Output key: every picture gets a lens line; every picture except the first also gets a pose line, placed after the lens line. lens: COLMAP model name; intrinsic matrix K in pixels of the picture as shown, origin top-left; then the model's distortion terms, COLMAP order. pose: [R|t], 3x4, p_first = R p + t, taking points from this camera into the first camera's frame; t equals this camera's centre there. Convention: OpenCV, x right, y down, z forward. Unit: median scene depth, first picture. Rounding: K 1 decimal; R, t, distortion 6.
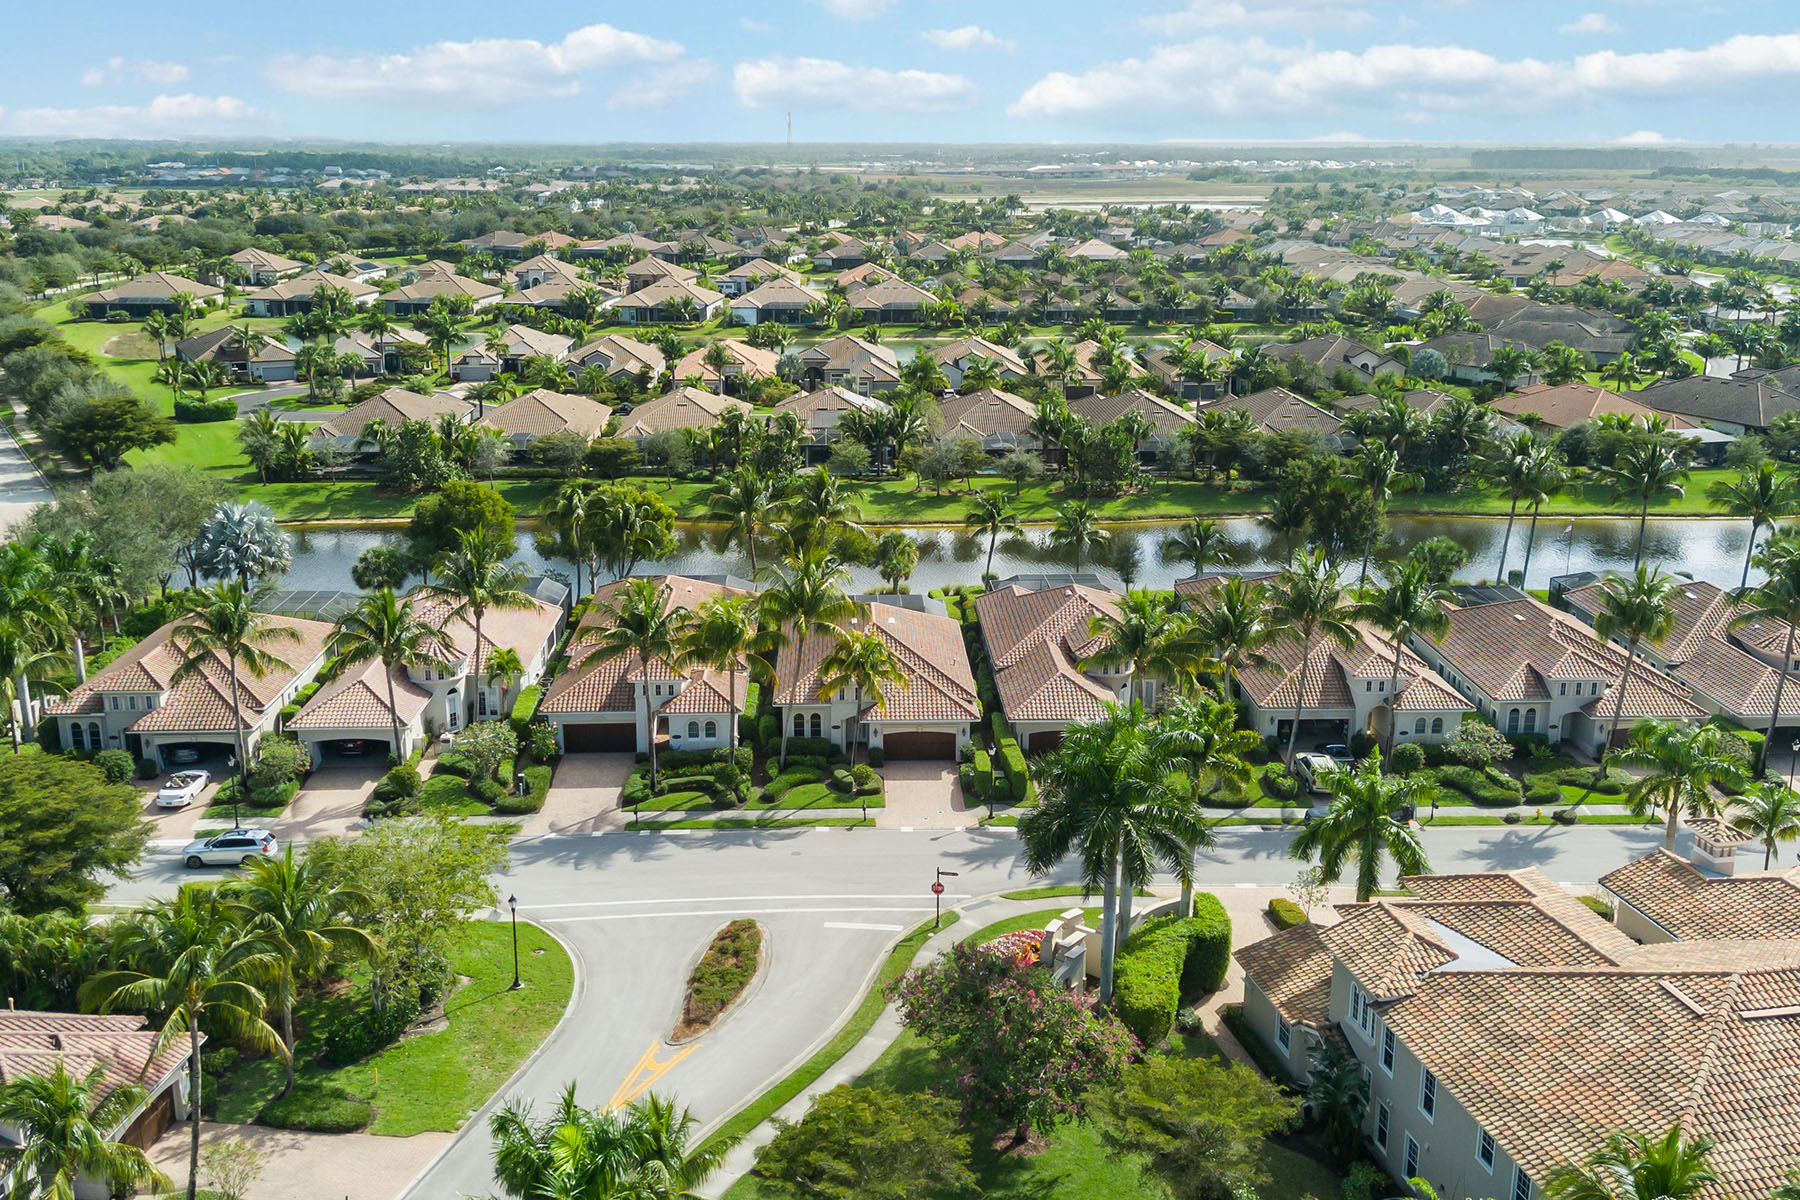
lens RADIAL K [[1700.2, 0, 899.2], [0, 1700.2, 604.1], [0, 0, 1]] dist [0.037667, 0.000000]
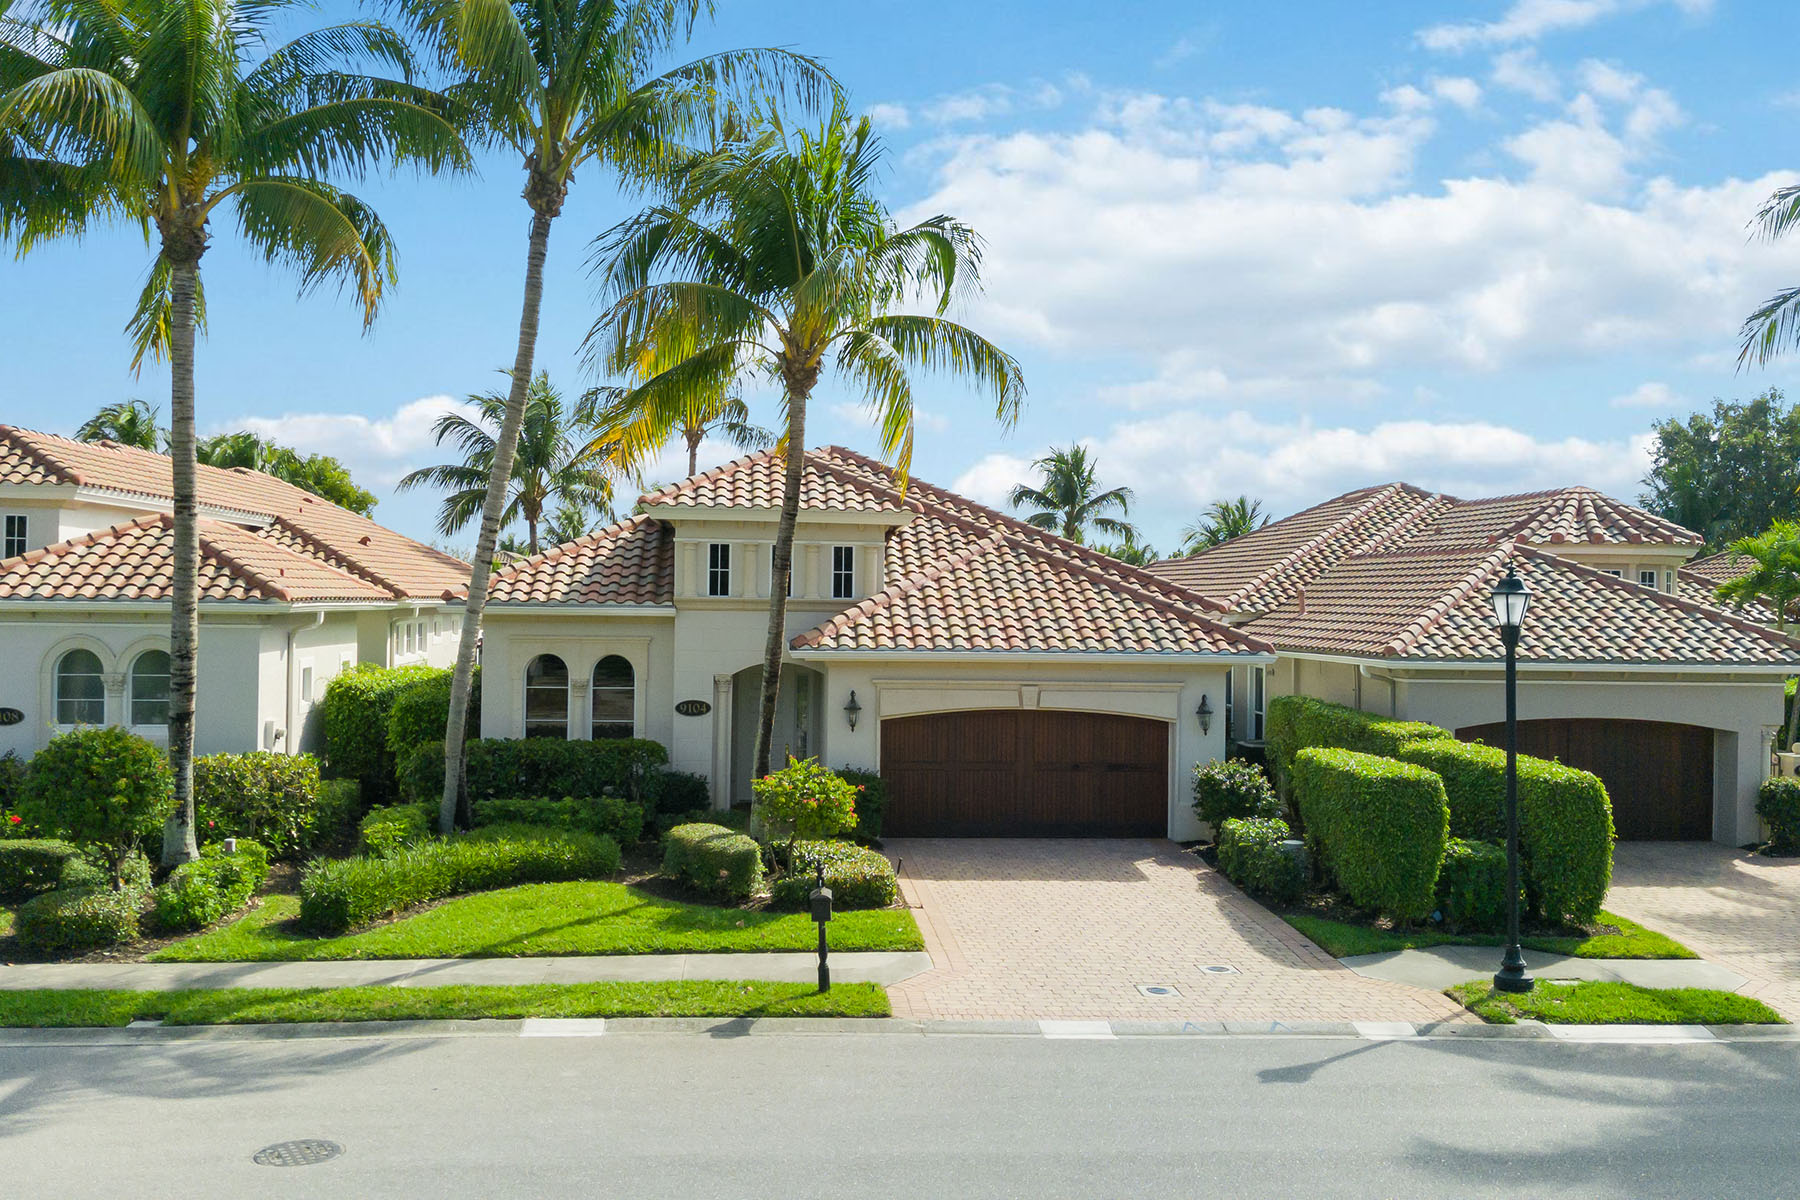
lens RADIAL K [[1700.2, 0, 895.2], [0, 1700.2, 600.2], [0, 0, 1]] dist [0.037667, 0.000000]
pose [[0.999194, 0.001677, 0.040113, -0.018022], [0.008729, 0.966148, -0.257840, 0.122999], [-0.039187, 0.257982, 0.965355, 0.759855]]
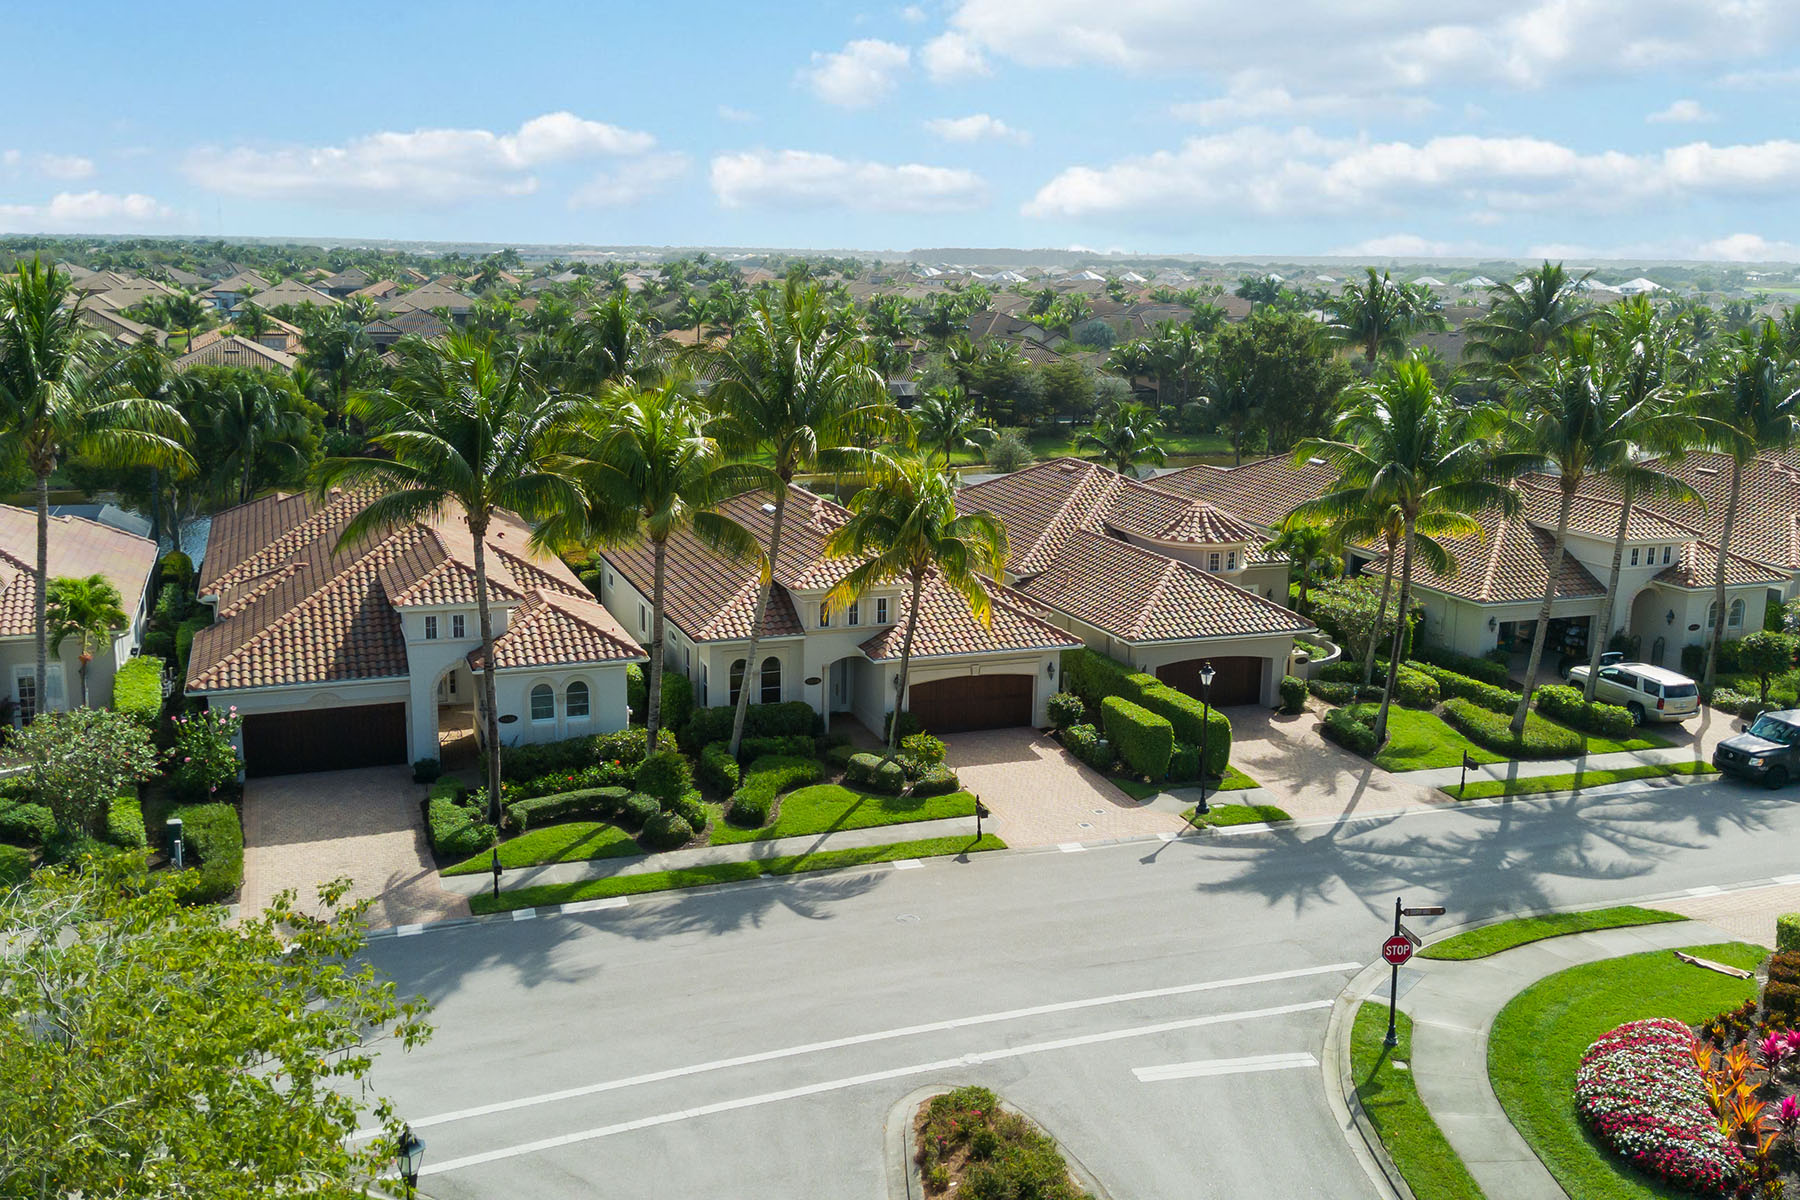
lens RADIAL K [[1700.2, 0, 901.7], [0, 1700.2, 603.6], [0, 0, 1]] dist [0.037667, 0.000000]
pose [[0.954256, -0.058800, 0.293151, -0.162233], [0.074560, 0.996295, -0.042869, 0.074006], [-0.289544, 0.062765, 0.955105, 0.505485]]
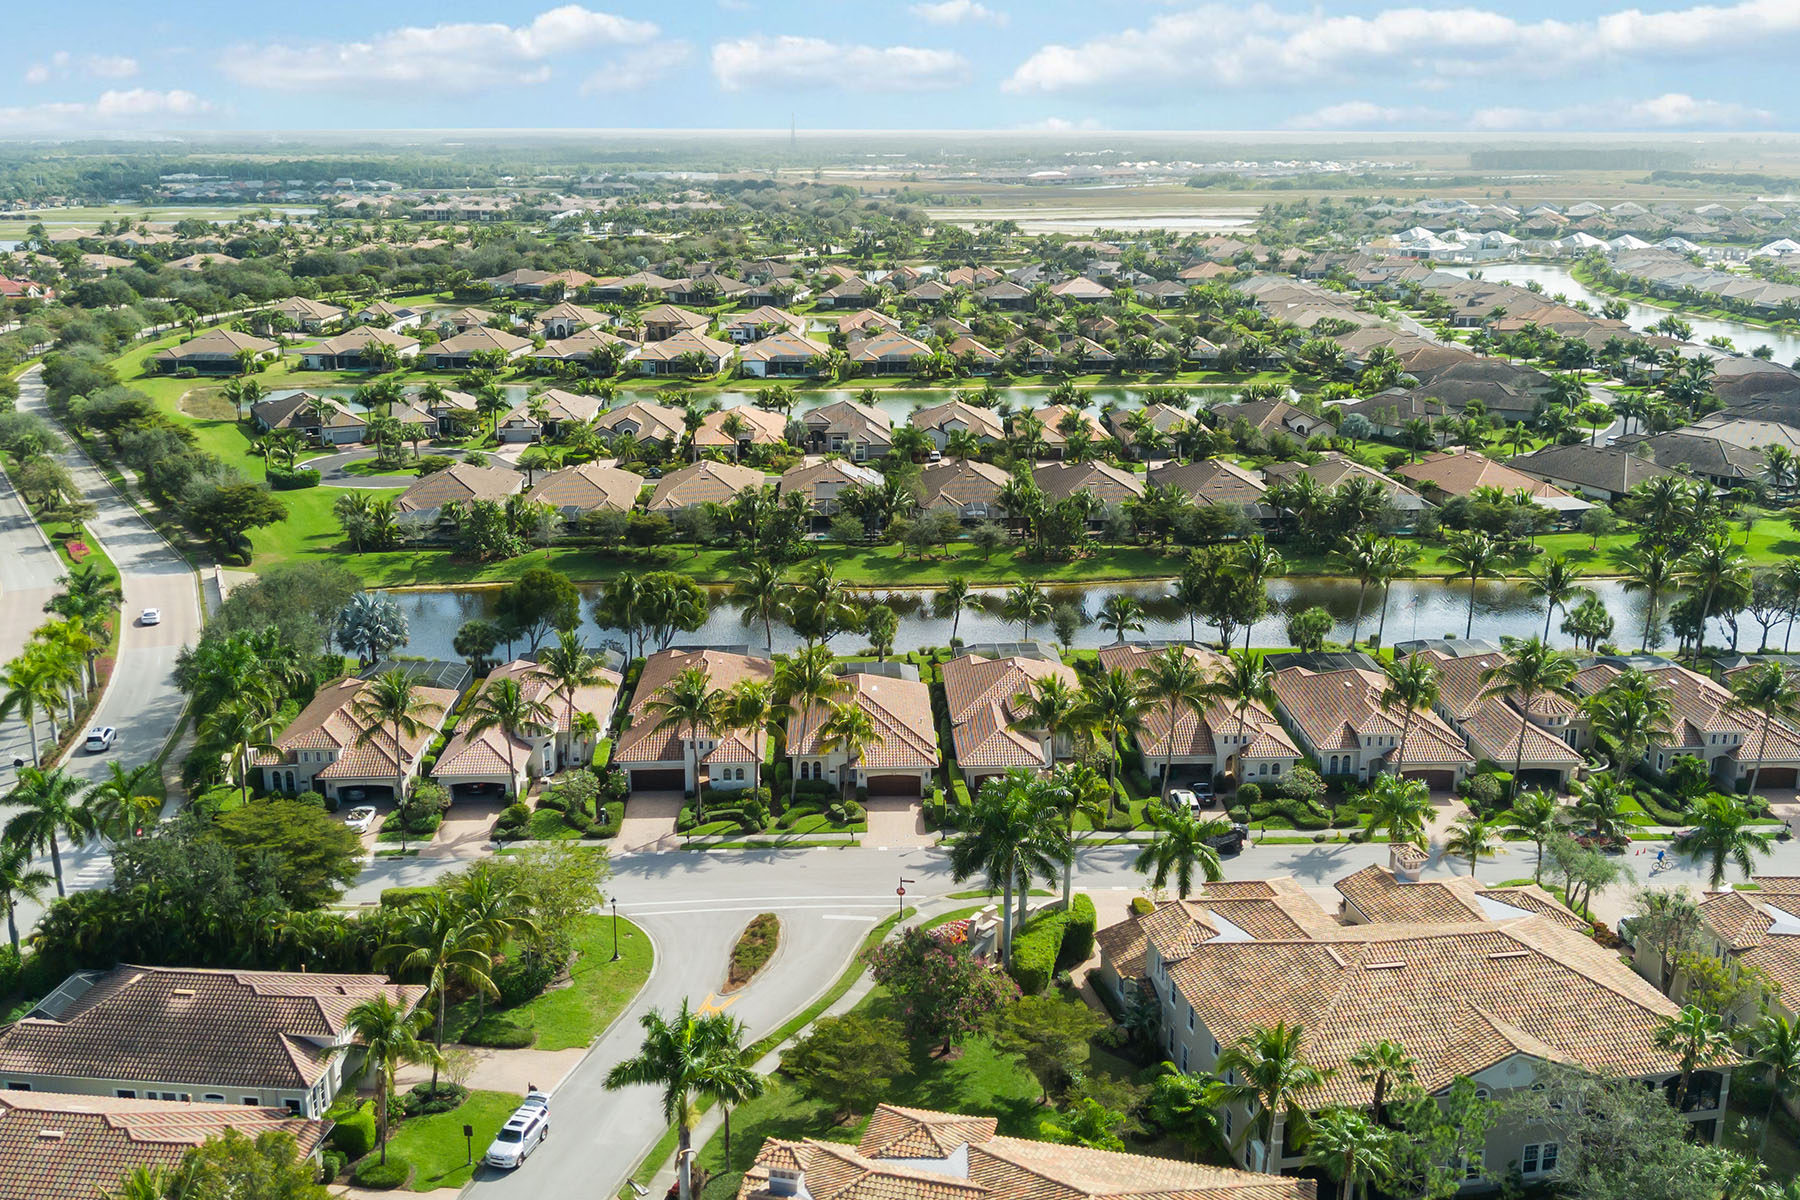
lens RADIAL K [[1700.2, 0, 908.5], [0, 1700.2, 594.8], [0, 0, 1]] dist [0.037667, 0.000000]
pose [[0.999993, -0.002570, 0.002637, 0.020645], [0.002581, 0.999988, -0.004105, -0.063600], [-0.002627, 0.004112, 0.999988, -0.360343]]
